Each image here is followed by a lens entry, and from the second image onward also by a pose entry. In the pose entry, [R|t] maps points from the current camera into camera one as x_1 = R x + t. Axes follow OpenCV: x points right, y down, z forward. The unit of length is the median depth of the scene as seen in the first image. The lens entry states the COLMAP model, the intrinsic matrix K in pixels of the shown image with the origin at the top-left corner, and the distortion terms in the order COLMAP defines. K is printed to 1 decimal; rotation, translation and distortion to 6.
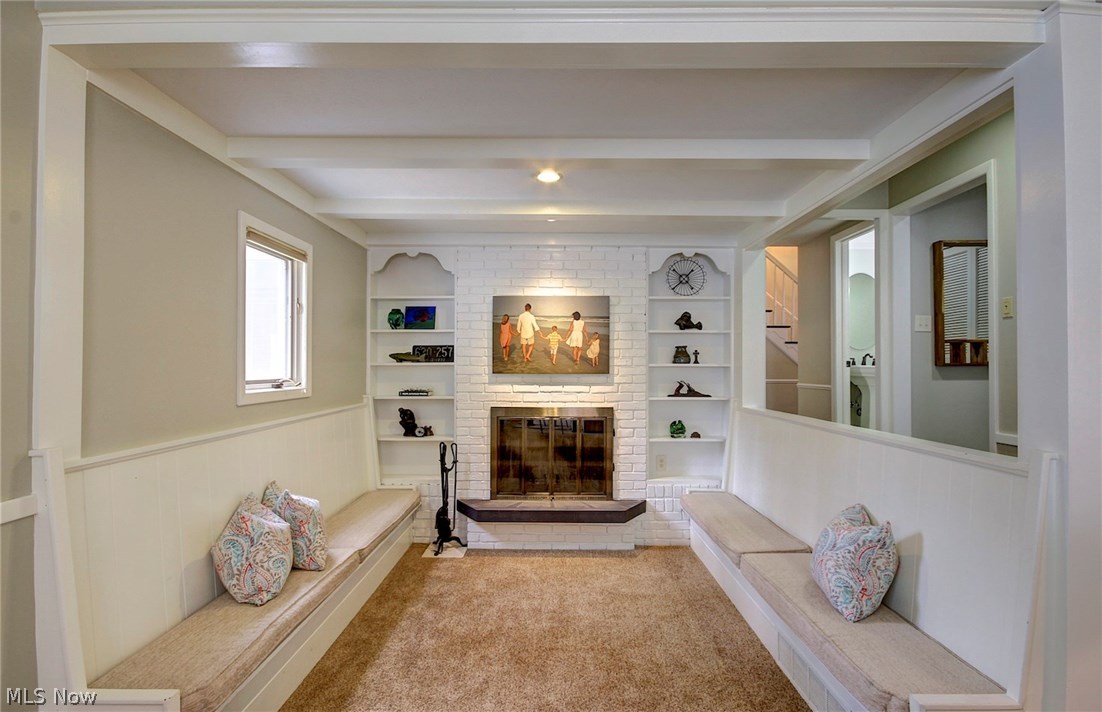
lens RADIAL K [[533.2, 0, 550.6], [0, 533.2, 364.9], [0, 0, 1]] dist [0.013941, -0.010960]
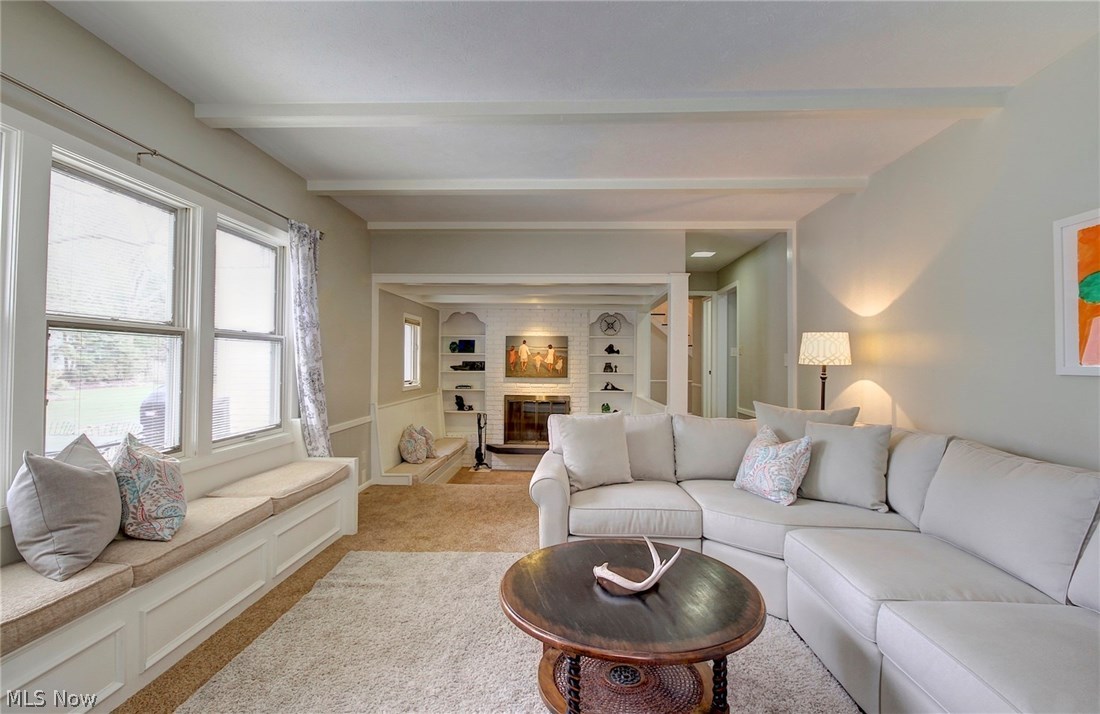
lens RADIAL K [[532.2, 0, 549.6], [0, 532.2, 365.9], [0, 0, 1]] dist [0.013941, -0.010960]
pose [[0.999522, 0.006962, -0.030123, 0.101916], [-0.006687, 0.999935, 0.009215, -0.041396], [0.030185, -0.009009, 0.999504, -0.861922]]
